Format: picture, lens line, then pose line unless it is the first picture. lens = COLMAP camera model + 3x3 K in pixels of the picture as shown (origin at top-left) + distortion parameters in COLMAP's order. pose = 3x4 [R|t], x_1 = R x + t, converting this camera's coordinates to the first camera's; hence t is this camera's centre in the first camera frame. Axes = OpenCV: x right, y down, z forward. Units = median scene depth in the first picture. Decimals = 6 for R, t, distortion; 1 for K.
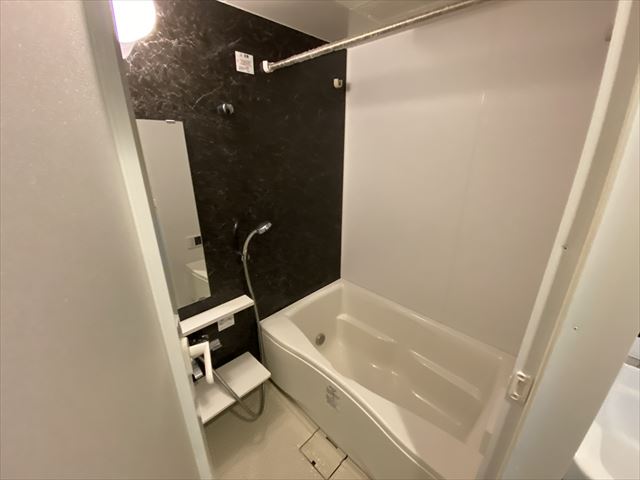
lens RADIAL K [[264.3, 0, 320.0], [0, 264.3, 240.0], [0, 0, 1]] dist [0.026969, -0.023075]
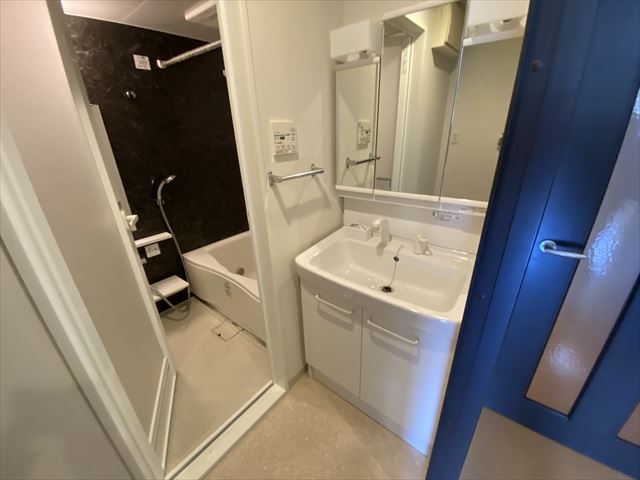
lens RADIAL K [[264.3, 0, 320.0], [0, 264.3, 240.0], [0, 0, 1]] dist [0.026969, -0.023075]
pose [[0.993357, -0.072162, 0.089631, 0.455108], [0.067788, 0.996399, 0.050924, 0.273254], [-0.092983, -0.044509, 0.994672, -0.539350]]
